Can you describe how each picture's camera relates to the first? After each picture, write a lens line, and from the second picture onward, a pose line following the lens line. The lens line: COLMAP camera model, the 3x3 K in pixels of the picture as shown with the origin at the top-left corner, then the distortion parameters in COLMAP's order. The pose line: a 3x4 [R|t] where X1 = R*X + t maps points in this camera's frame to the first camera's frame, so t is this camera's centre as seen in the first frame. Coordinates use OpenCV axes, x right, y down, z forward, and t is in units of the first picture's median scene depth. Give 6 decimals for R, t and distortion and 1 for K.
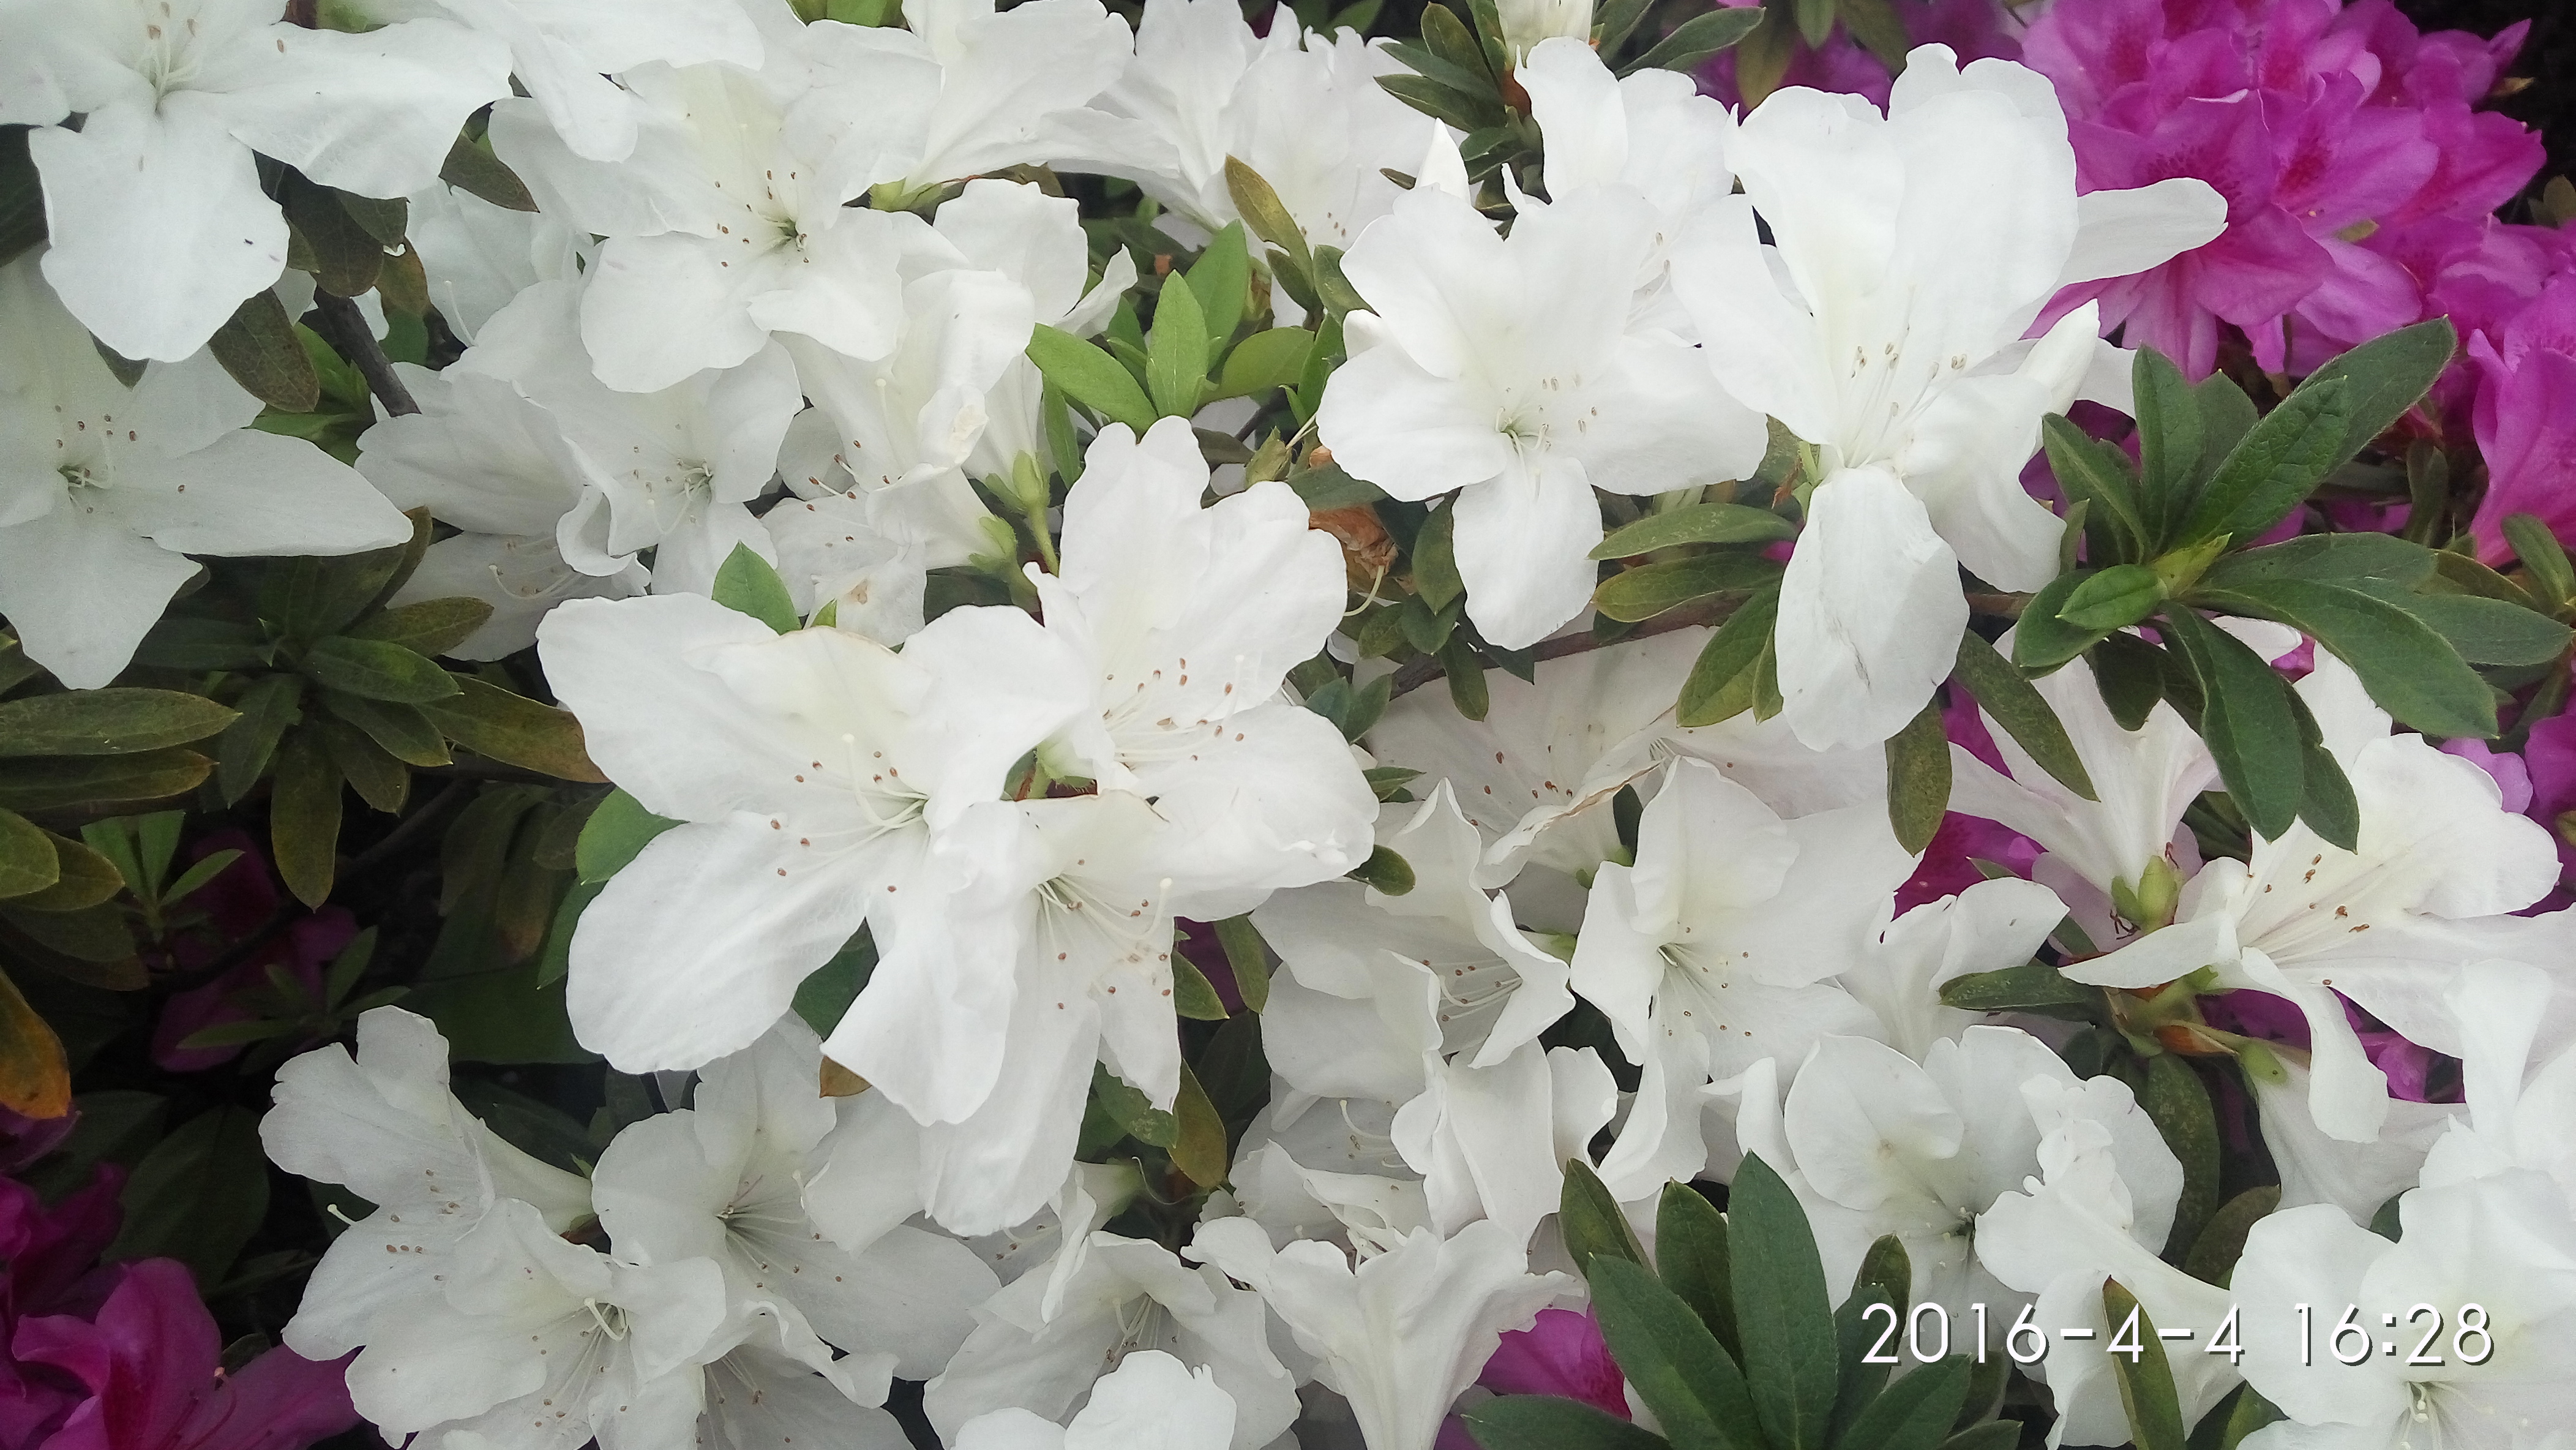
lens RADIAL K [[2044.2, 0, 1288.0], [0, 2044.2, 725.0], [0, 0, 1]] dist [0.077938, -0.105591]
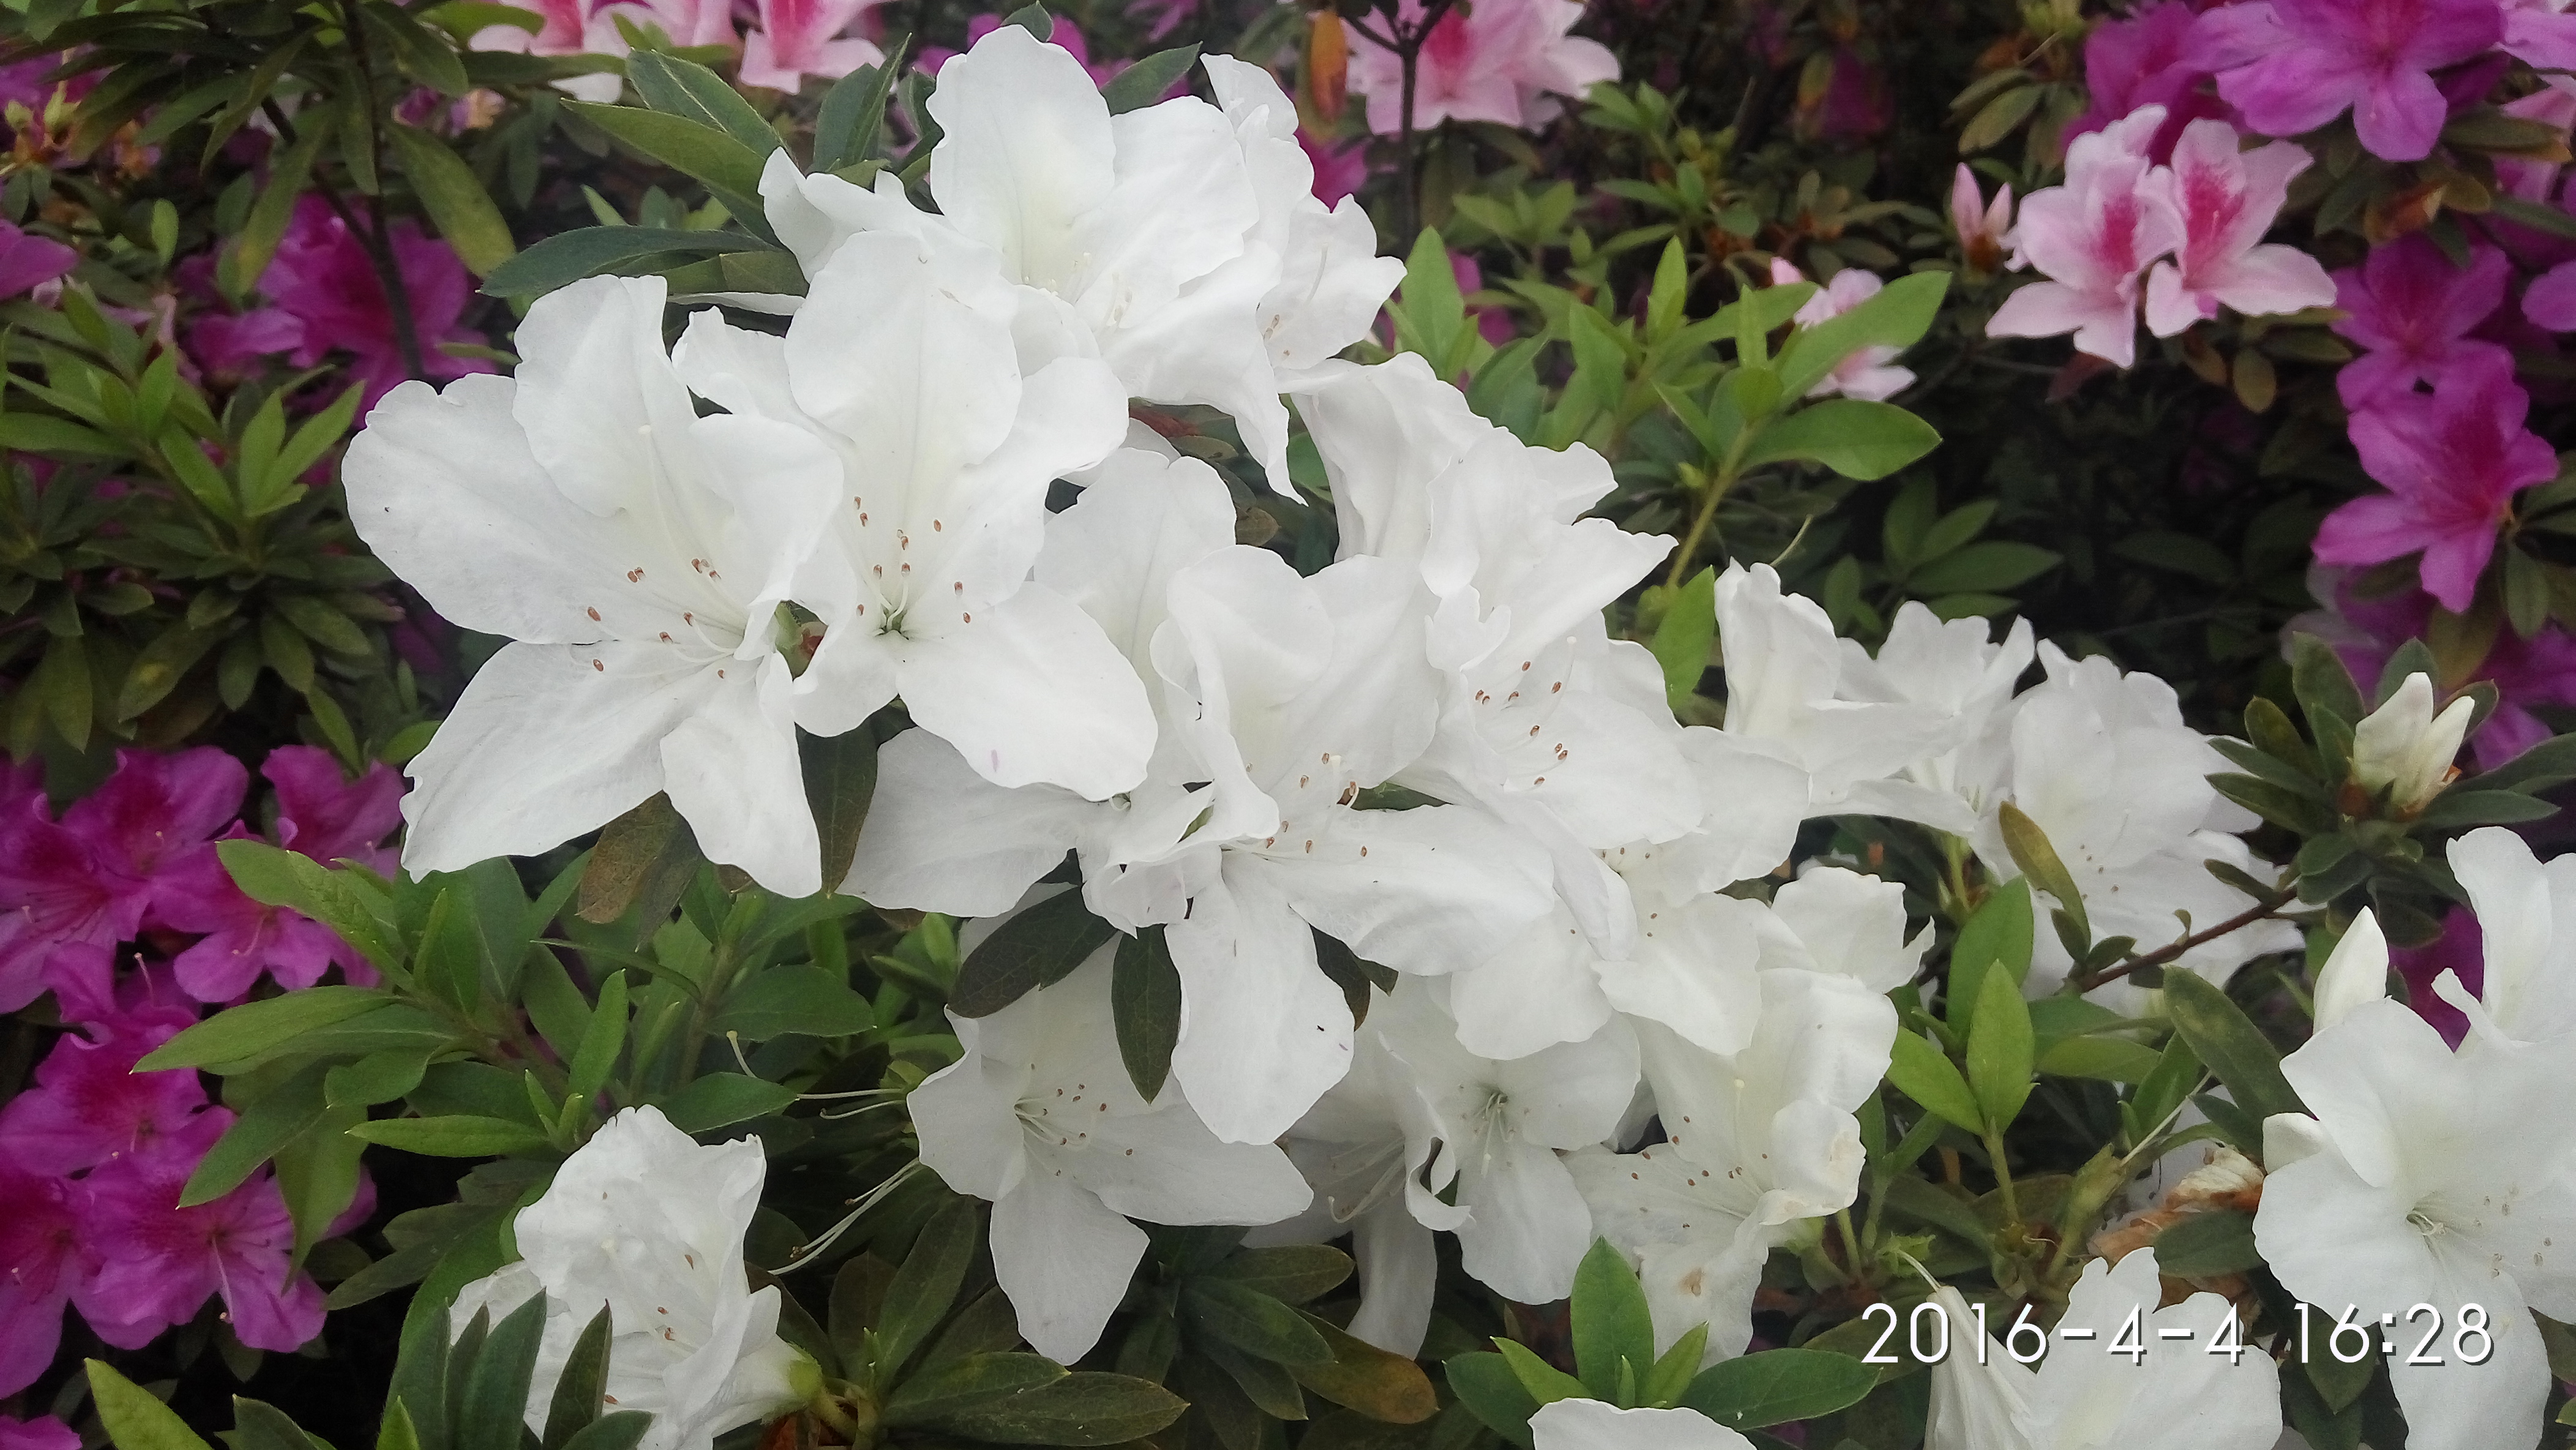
lens RADIAL K [[2044.2, 0, 1288.0], [0, 2044.2, 725.0], [0, 0, 1]] dist [0.077938, -0.105591]
pose [[0.979837, 0.085255, -0.180696, -0.263340], [-0.109745, 0.985398, -0.130177, -0.195312], [0.166959, 0.147383, 0.974886, -0.069773]]
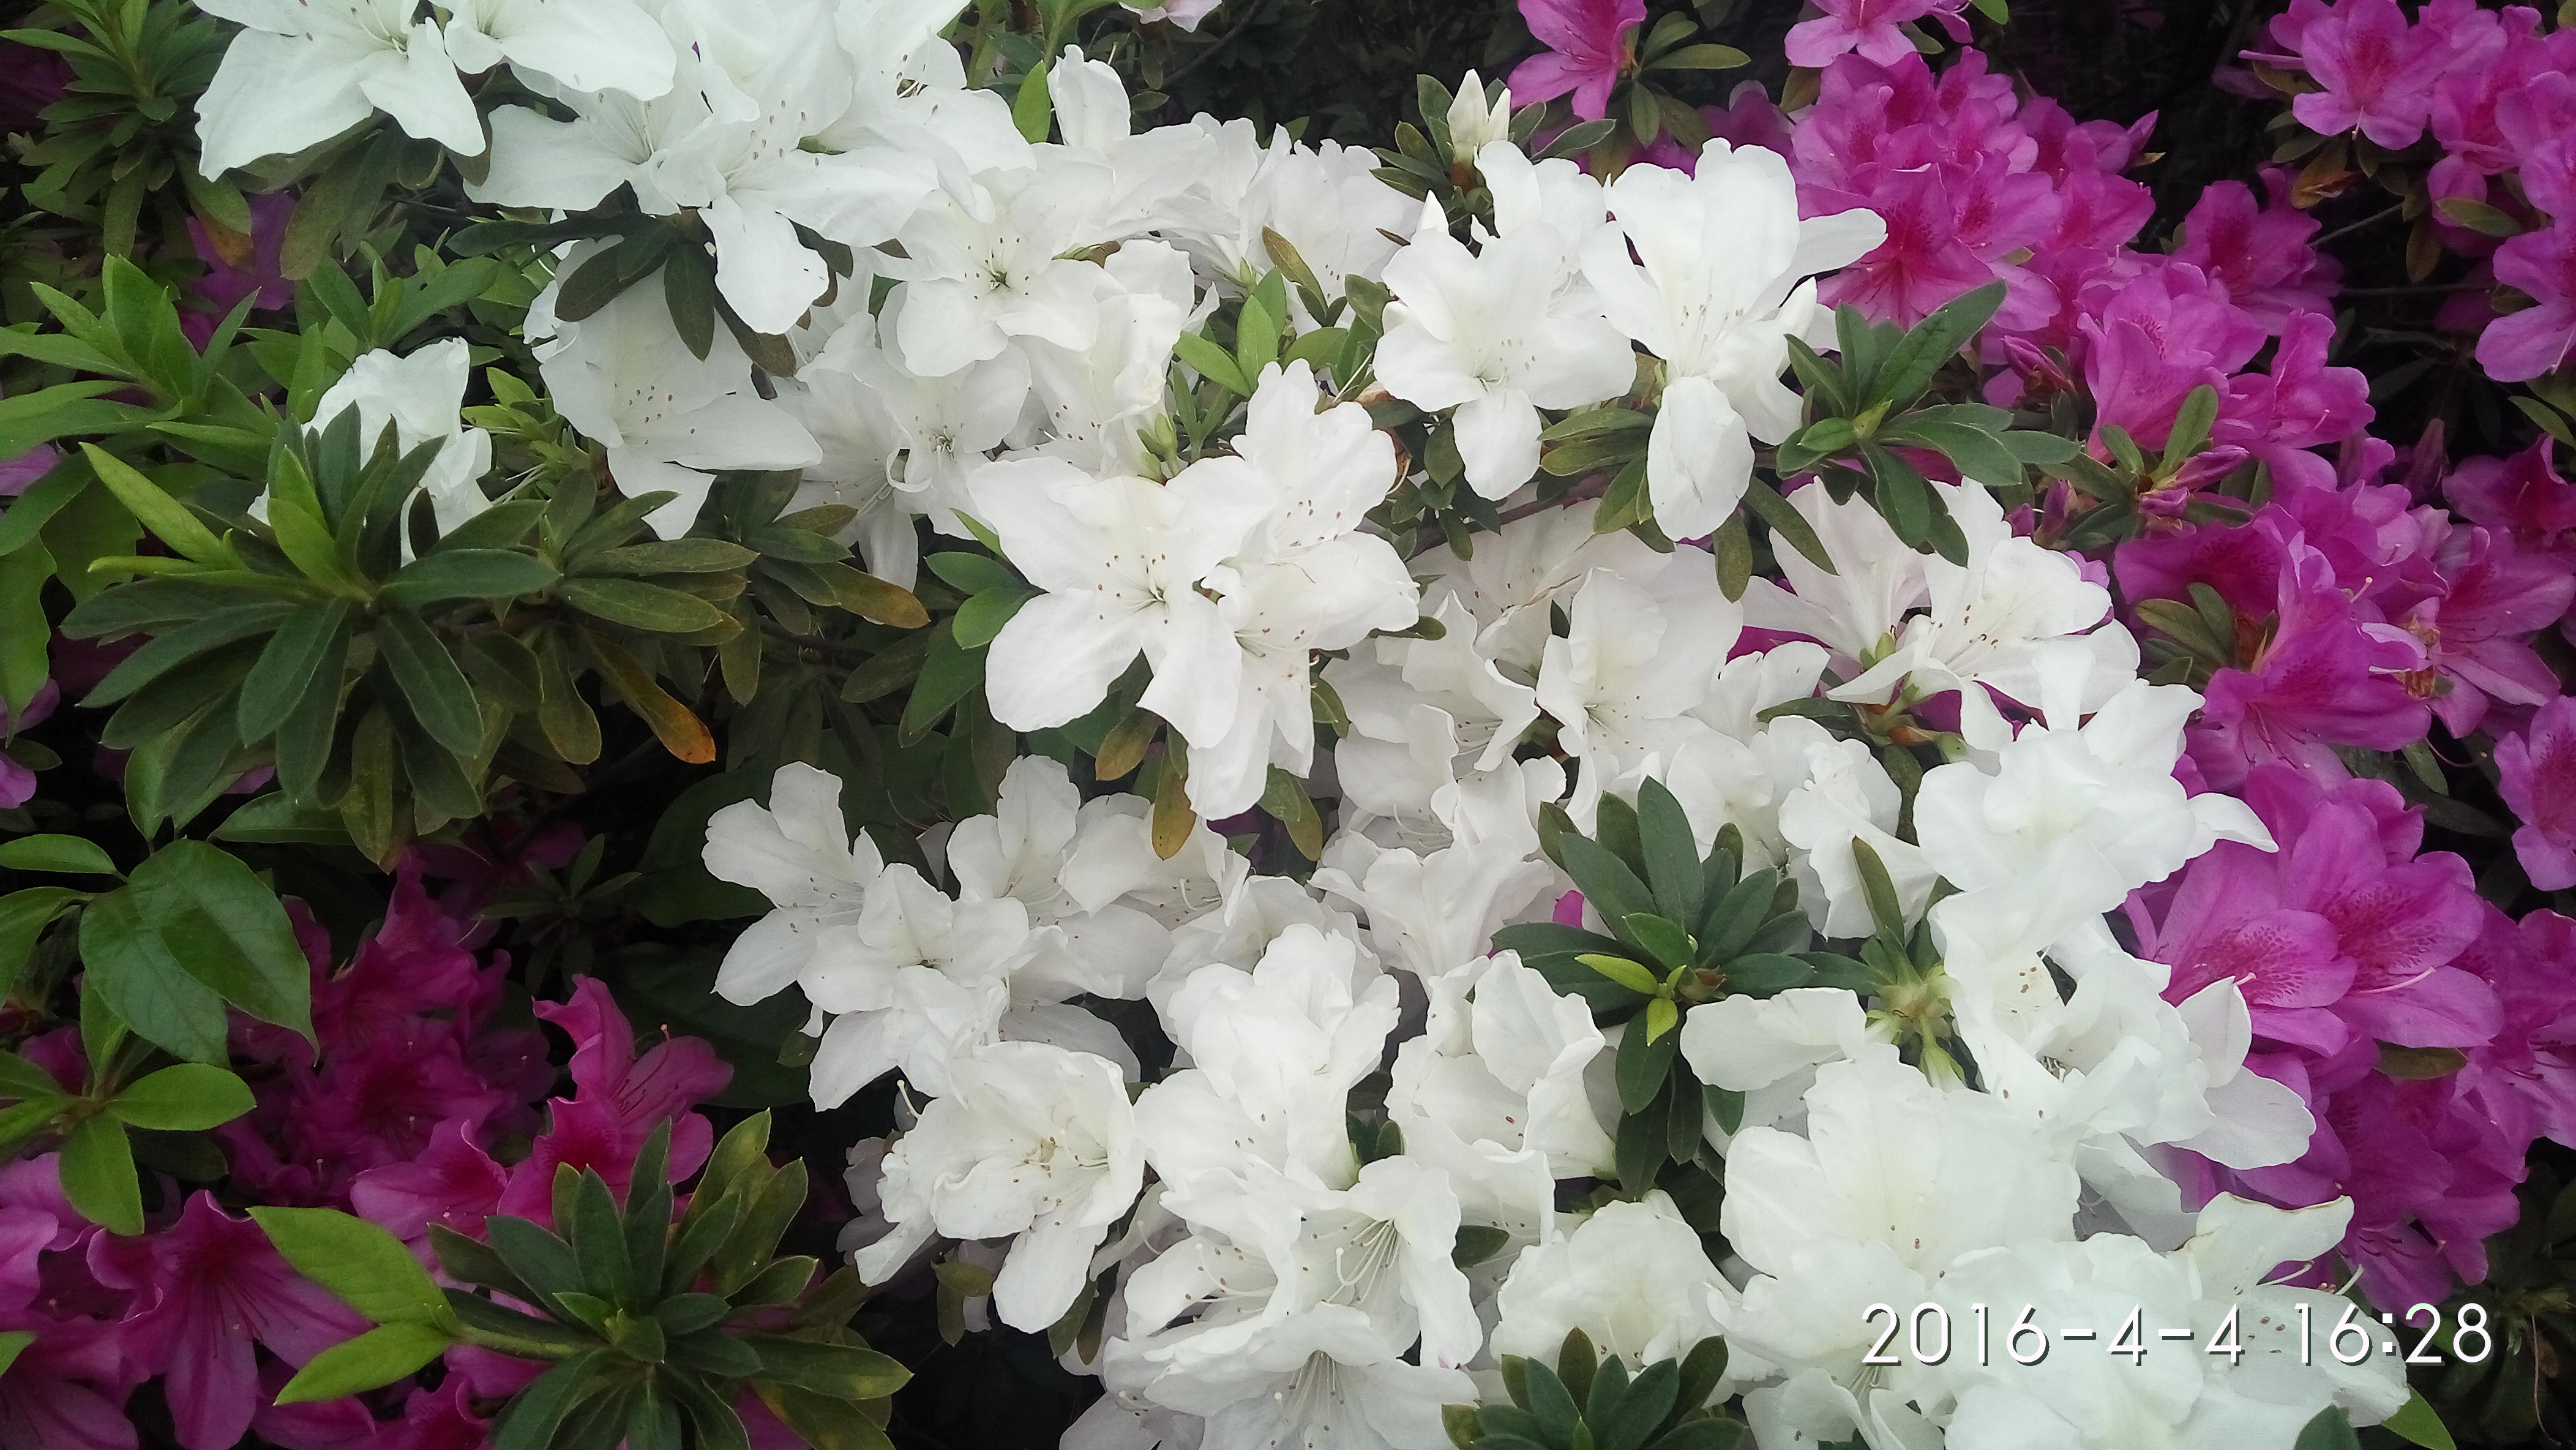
lens RADIAL K [[2035.7, 0, 1288.0], [0, 2035.7, 725.0], [0, 0, 1]] dist [0.116693, -0.153955]
pose [[0.996885, -0.043893, 0.065531, -0.170092], [0.047159, 0.997677, -0.049157, 0.214255], [-0.063221, 0.052095, 0.996639, -0.629281]]
